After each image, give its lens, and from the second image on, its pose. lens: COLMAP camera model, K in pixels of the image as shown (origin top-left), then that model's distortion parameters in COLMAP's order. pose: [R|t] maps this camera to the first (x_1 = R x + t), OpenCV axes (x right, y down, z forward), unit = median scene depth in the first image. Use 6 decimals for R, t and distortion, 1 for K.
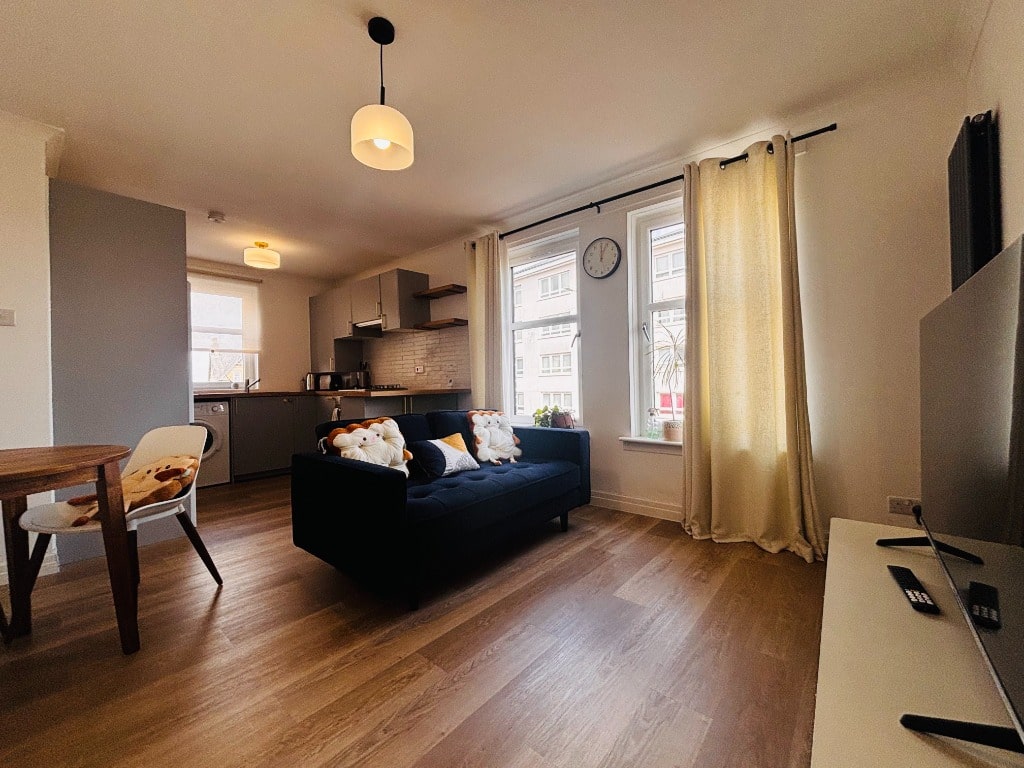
lens RADIAL K [[412.4, 0, 512.0], [0, 412.4, 384.0], [0, 0, 1]] dist [0.000376, 0.000213]
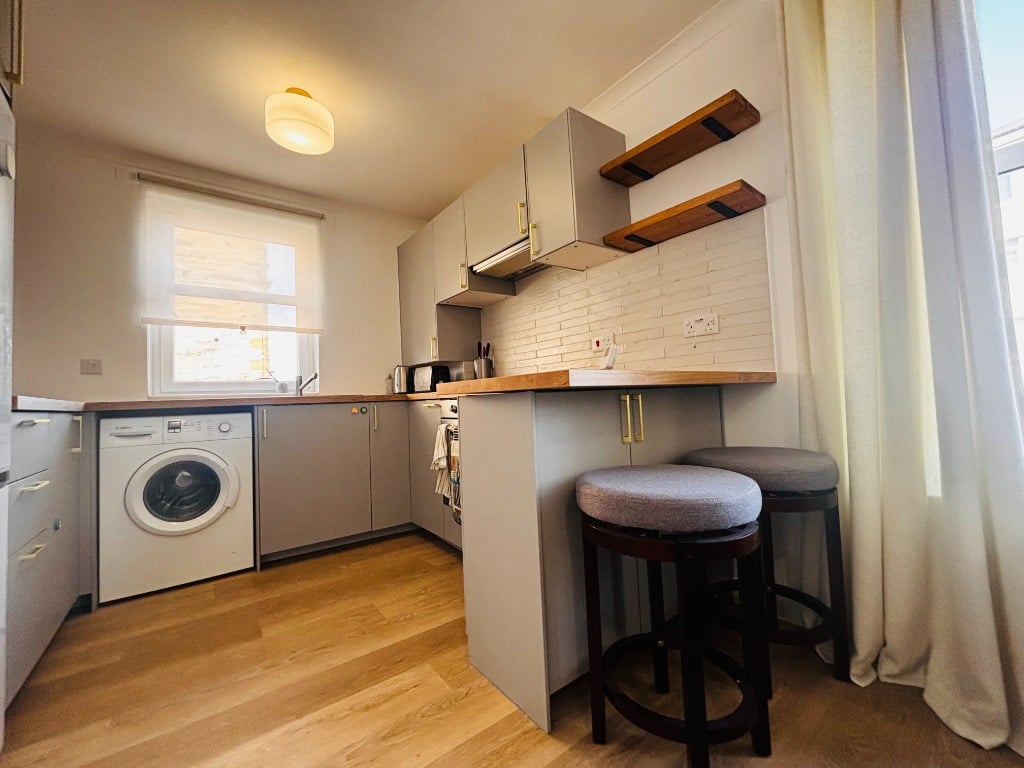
lens RADIAL K [[412.4, 0, 512.0], [0, 412.4, 384.0], [0, 0, 1]] dist [0.000376, 0.000213]
pose [[0.975842, -0.025228, -0.217018, -0.372636], [0.018437, 0.999277, -0.033259, 0.043826], [0.217700, 0.028454, 0.975601, 0.845044]]
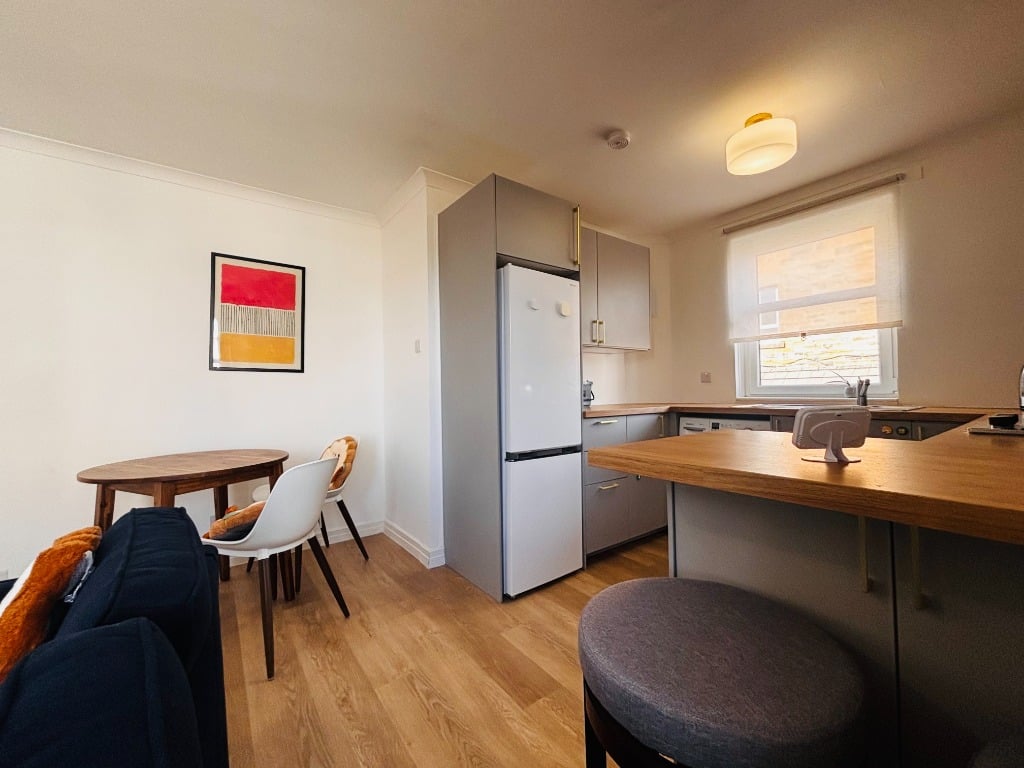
lens RADIAL K [[412.4, 0, 512.0], [0, 412.4, 384.0], [0, 0, 1]] dist [0.000376, 0.000213]
pose [[-0.224723, 0.011716, -0.974352, -0.054483], [0.023133, 0.999710, 0.006686, -0.035548], [0.974148, -0.021037, -0.224929, 1.183723]]
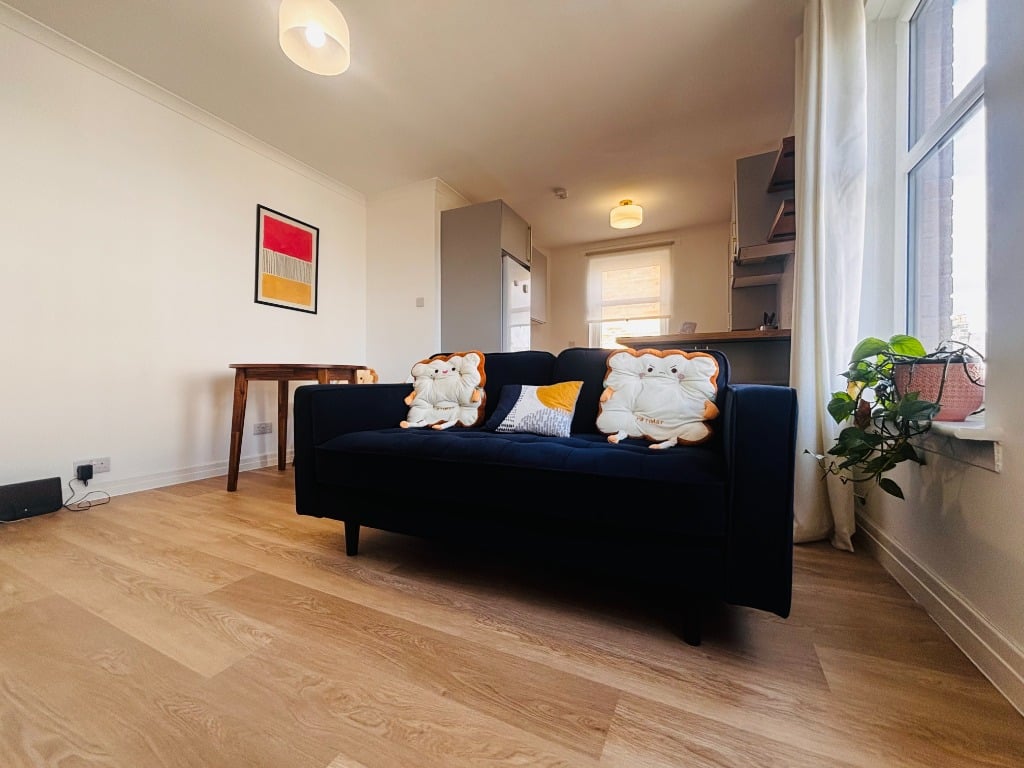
lens RADIAL K [[412.4, 0, 512.0], [0, 412.4, 384.0], [0, 0, 1]] dist [0.000376, 0.000213]
pose [[0.247818, 0.029425, -0.968360, 0.436672], [-0.008888, 0.999566, 0.028098, 0.102661], [0.968766, 0.001644, 0.247972, 0.714936]]
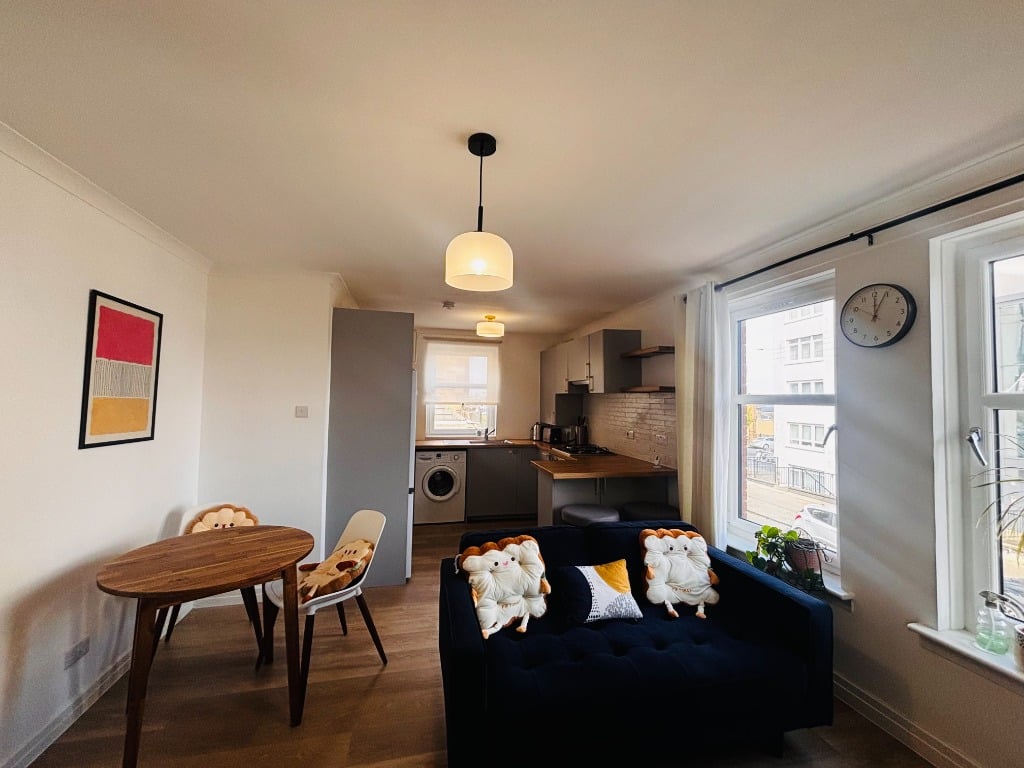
lens RADIAL K [[408.6, 0, 512.0], [0, 408.6, 384.0], [0, 0, 1]] dist [-0.002812, -0.000272]
pose [[0.804223, 0.012704, -0.594192, 0.159311], [-0.034338, 0.999095, -0.025115, -0.188467], [0.593335, 0.040601, 0.803931, 0.207630]]
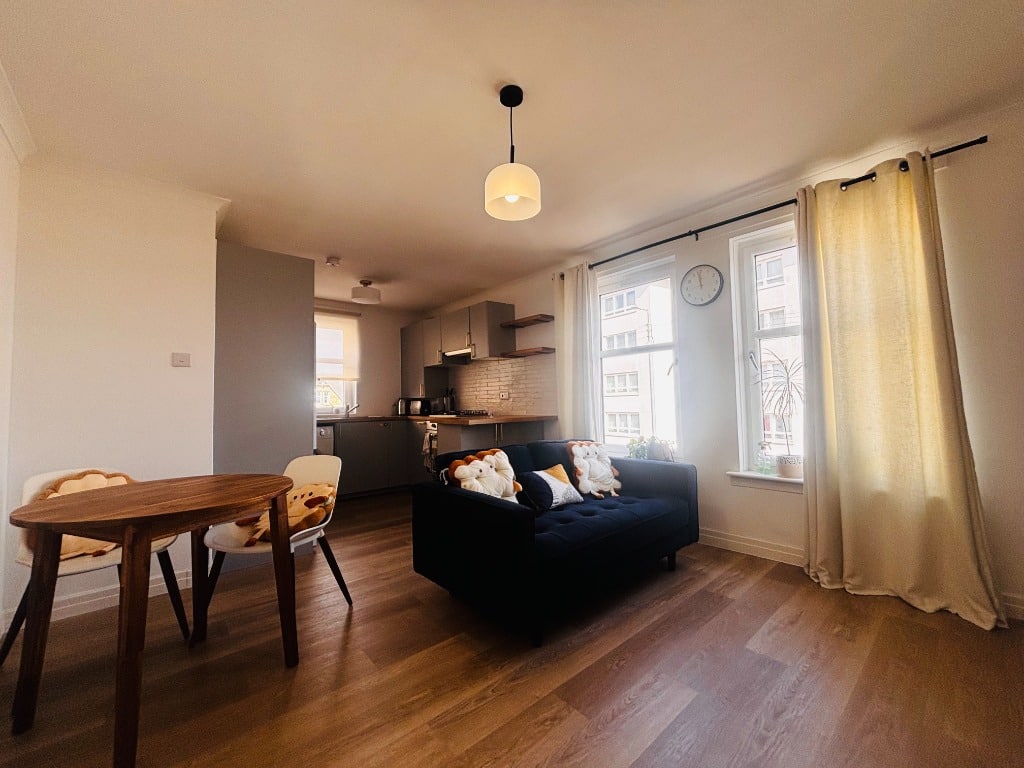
lens RADIAL K [[412.4, 0, 512.0], [0, 412.4, 384.0], [0, 0, 1]] dist [0.000376, 0.000213]
pose [[0.989476, -0.005295, -0.144598, -0.096275], [-0.001300, 0.998964, -0.045480, -0.030356], [0.144689, 0.045190, 0.988445, -0.022817]]
